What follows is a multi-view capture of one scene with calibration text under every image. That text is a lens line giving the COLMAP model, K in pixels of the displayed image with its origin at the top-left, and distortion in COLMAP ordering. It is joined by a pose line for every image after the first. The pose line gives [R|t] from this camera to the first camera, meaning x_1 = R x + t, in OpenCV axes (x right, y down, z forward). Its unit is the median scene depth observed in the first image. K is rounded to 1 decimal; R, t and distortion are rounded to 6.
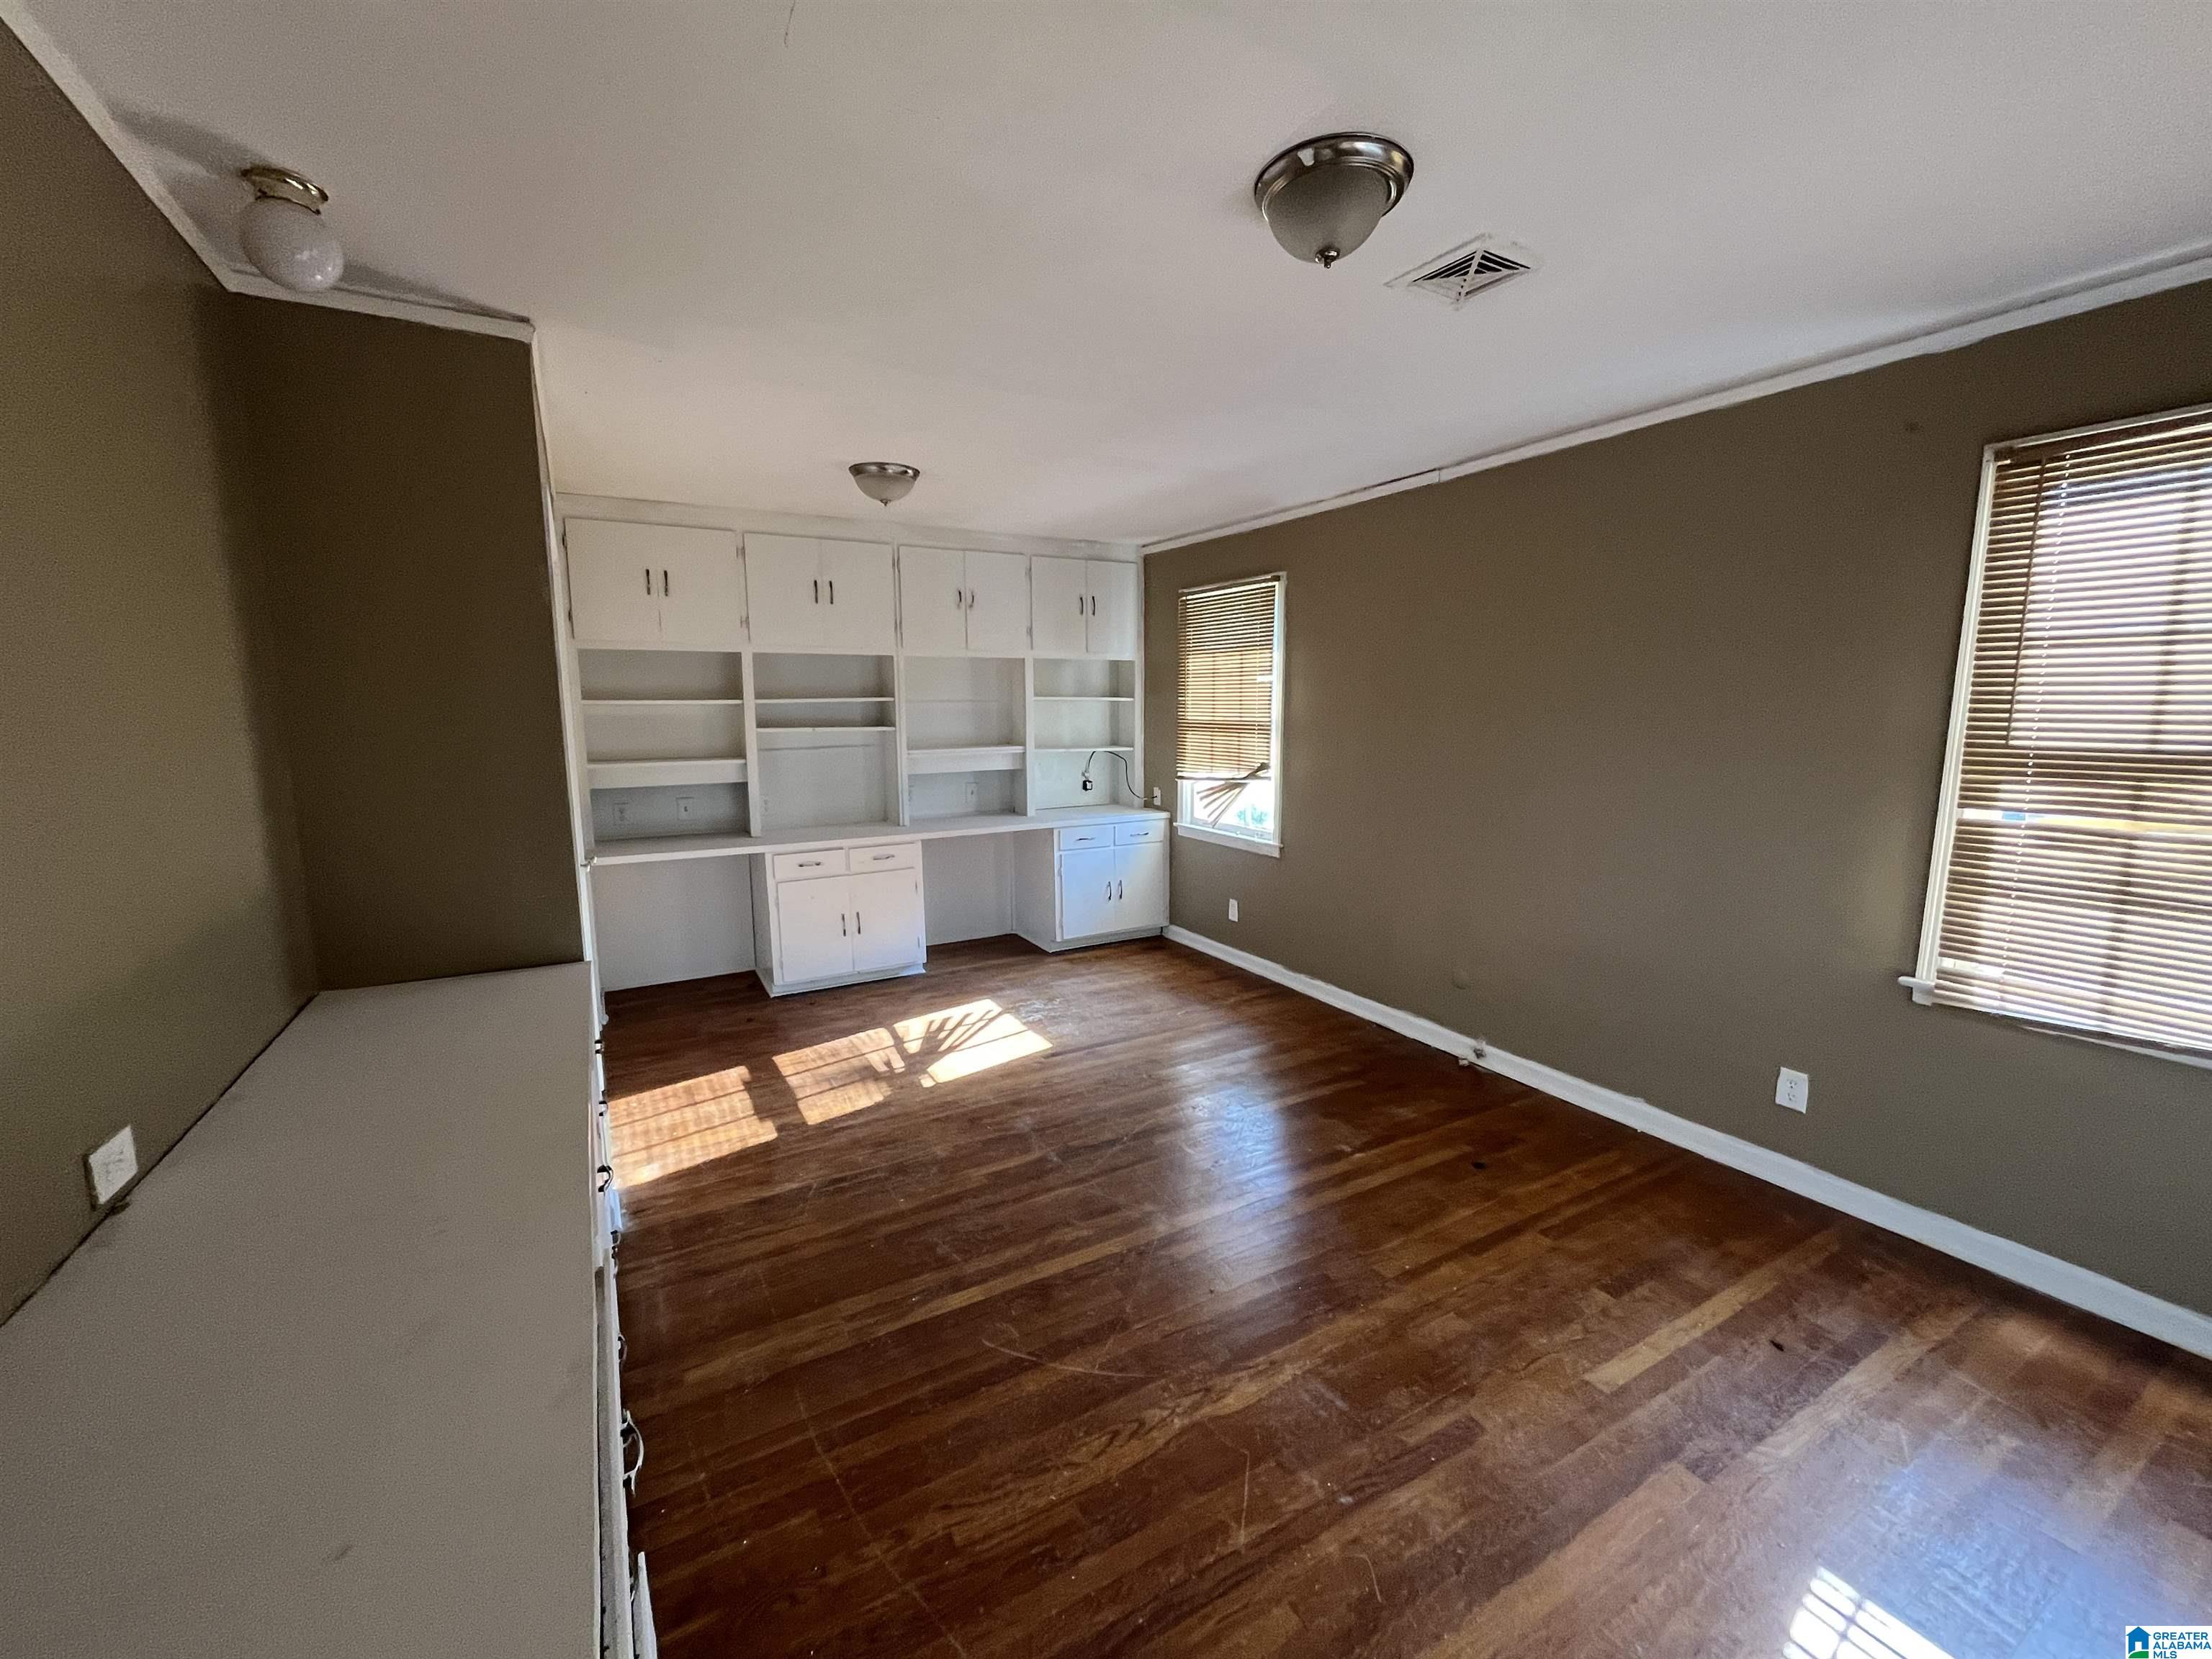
lens RADIAL K [[902.1, 0, 1100.4], [0, 902.1, 829.7], [0, 0, 1]] dist [-0.002651, -0.000070]
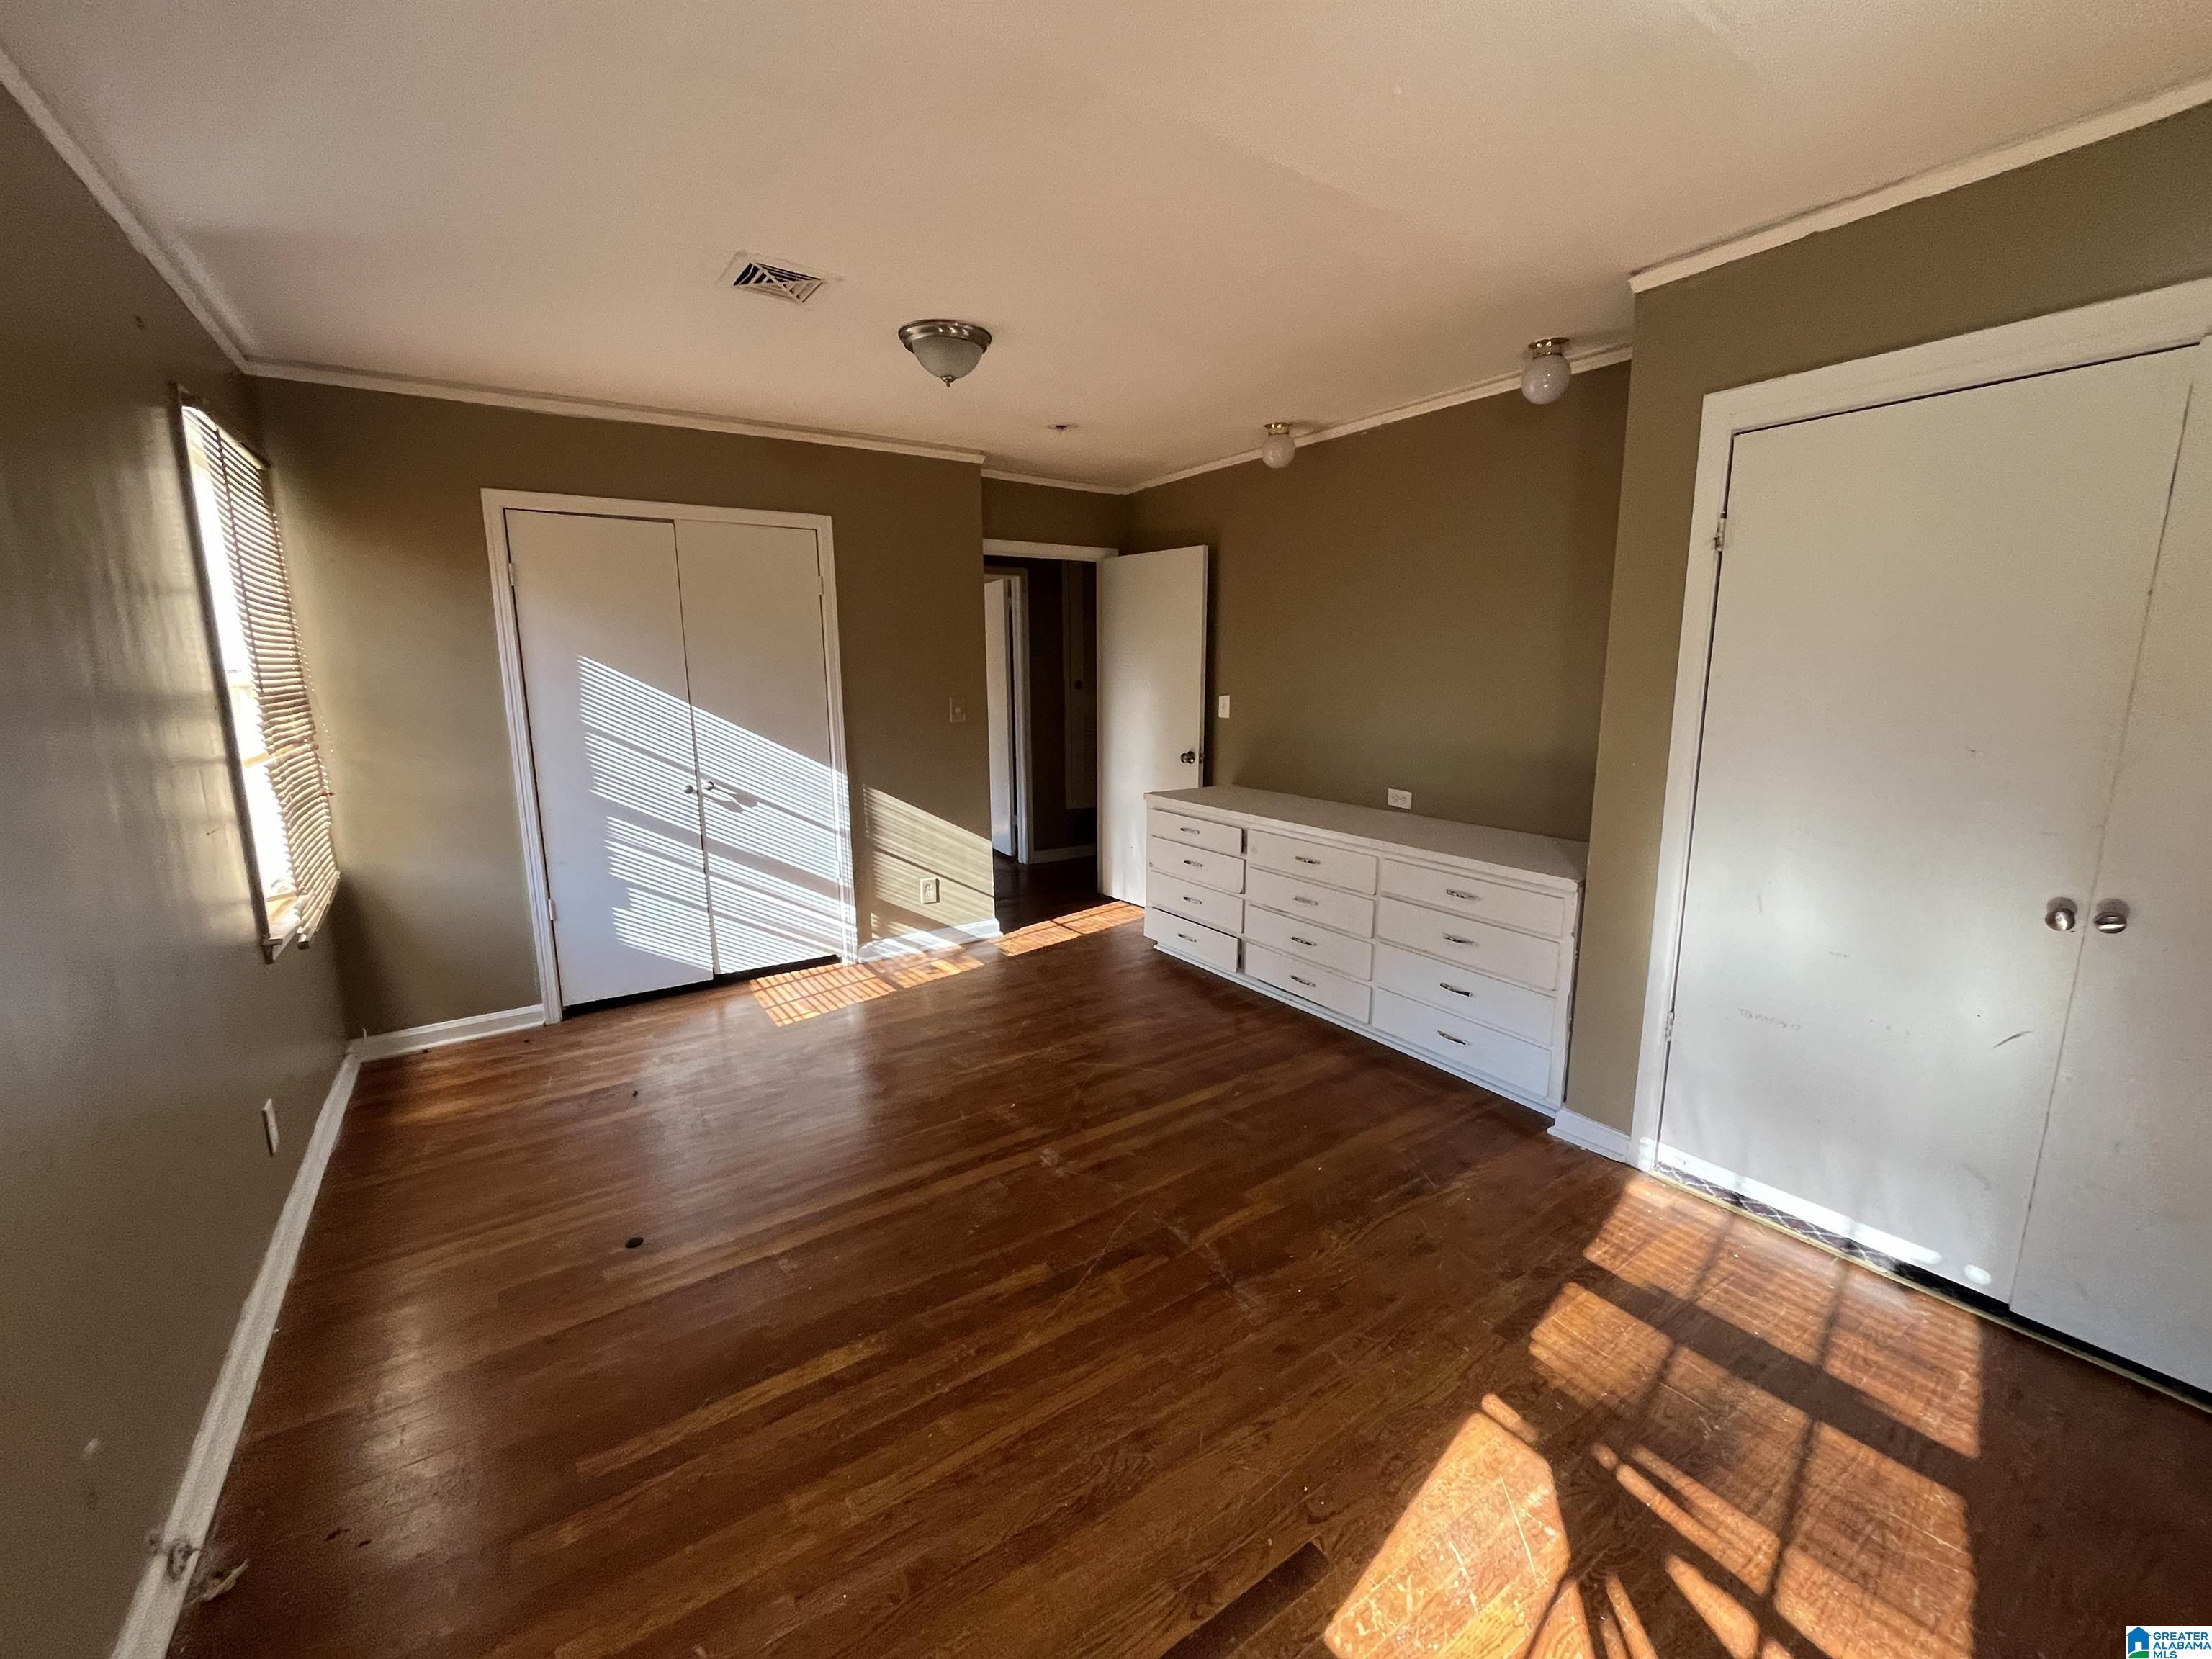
lens RADIAL K [[902.1, 0, 1101.2], [0, 902.1, 829.3], [0, 0, 1]] dist [-0.002651, -0.000070]
pose [[-0.997001, 0.026584, -0.072675, 0.060683], [0.002313, 0.948959, 0.315392, -0.202332], [0.077350, 0.314278, -0.946175, 1.571463]]
